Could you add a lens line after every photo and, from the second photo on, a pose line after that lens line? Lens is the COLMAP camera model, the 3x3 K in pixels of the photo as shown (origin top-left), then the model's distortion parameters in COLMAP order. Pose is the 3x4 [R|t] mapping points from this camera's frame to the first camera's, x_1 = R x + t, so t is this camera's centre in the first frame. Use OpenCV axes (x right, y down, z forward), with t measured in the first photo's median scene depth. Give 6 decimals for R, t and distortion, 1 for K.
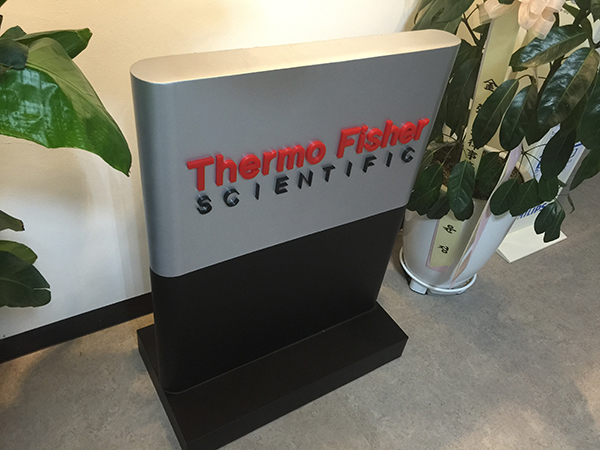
lens RADIAL K [[506.6, 0, 300.0], [0, 506.6, 225.0], [0, 0, 1]] dist [0.034001, -0.006581]
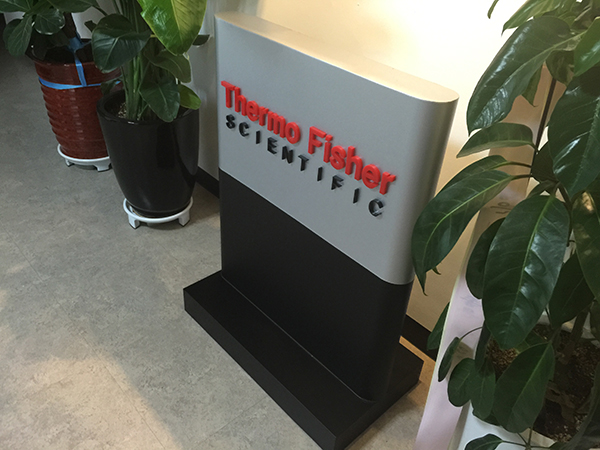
lens RADIAL K [[506.6, 0, 300.0], [0, 506.6, 225.0], [0, 0, 1]] dist [0.034001, -0.006581]
pose [[0.206374, 0.476222, -0.854764, 1.089164], [-0.658668, 0.713616, 0.238555, -0.272426], [0.723579, 0.513775, 0.460944, 0.575401]]
